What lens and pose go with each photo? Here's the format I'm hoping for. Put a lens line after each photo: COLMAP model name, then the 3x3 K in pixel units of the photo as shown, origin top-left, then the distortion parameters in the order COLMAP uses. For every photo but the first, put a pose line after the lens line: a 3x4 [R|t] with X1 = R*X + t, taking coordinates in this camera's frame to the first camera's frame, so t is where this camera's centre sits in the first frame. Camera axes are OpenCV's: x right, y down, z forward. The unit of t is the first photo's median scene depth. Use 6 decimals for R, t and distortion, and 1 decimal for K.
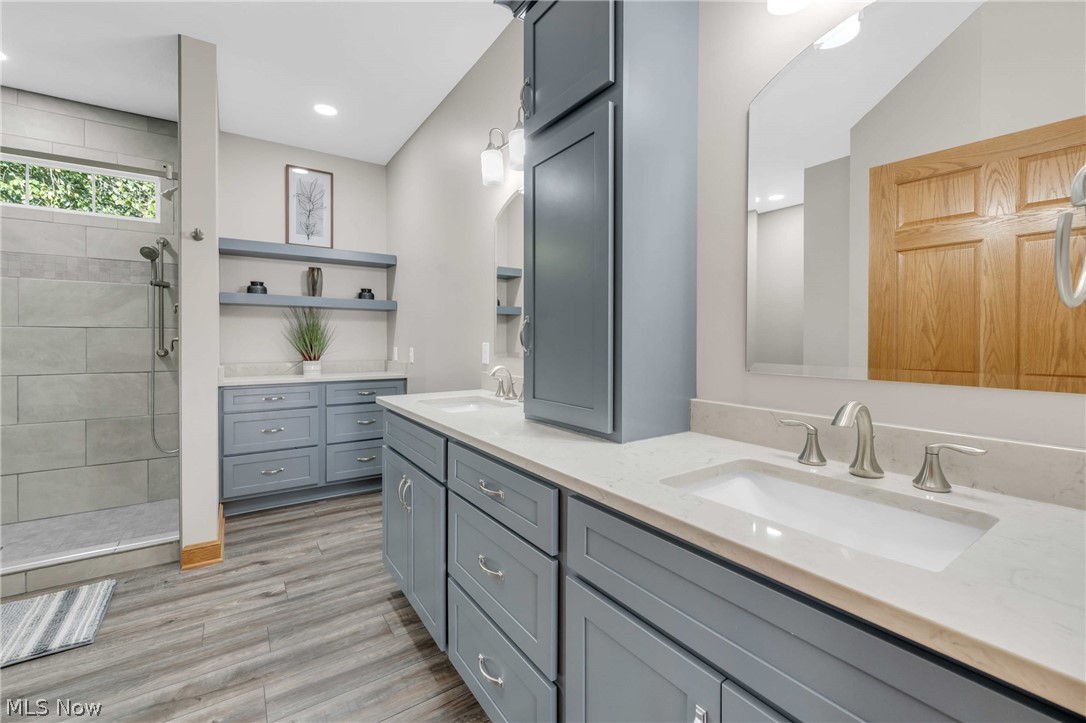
lens RADIAL K [[451.5, 0, 546.3], [0, 451.5, 349.3], [0, 0, 1]] dist [0.002224, 0.000277]
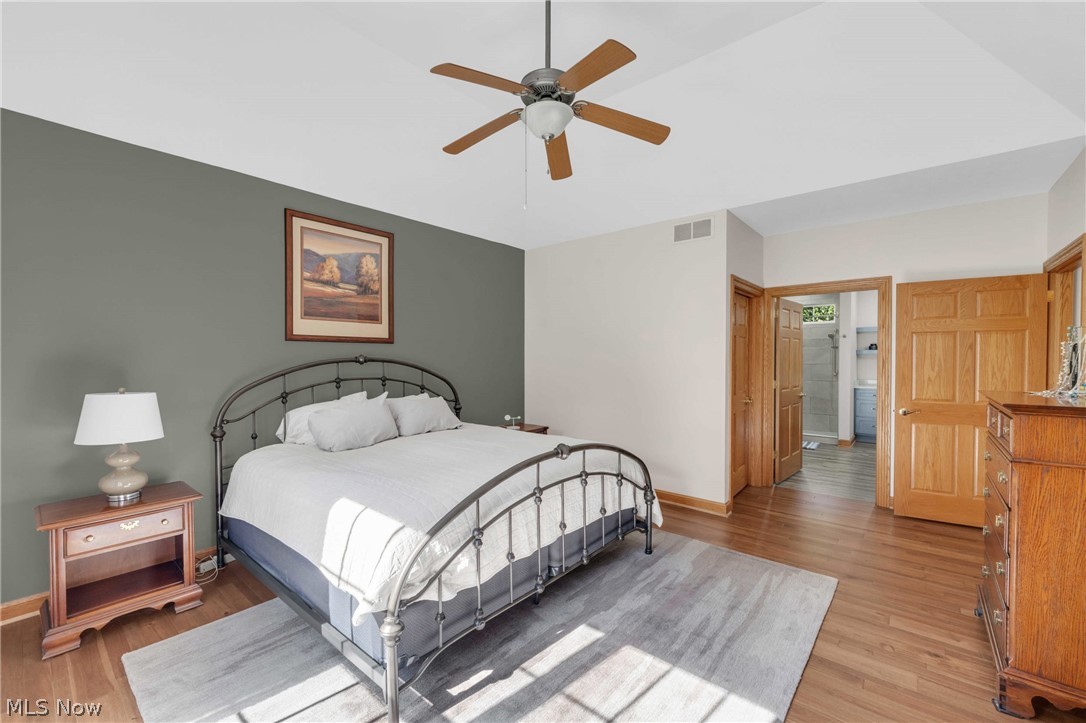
lens RADIAL K [[441.1, 0, 544.2], [0, 441.1, 363.2], [0, 0, 1]] dist [0.005371, 0.000118]
pose [[0.264817, 0.010563, -0.964241, 1.167401], [-0.011223, 0.999906, 0.007872, -0.056101], [0.964233, 0.008737, 0.264911, -1.293746]]
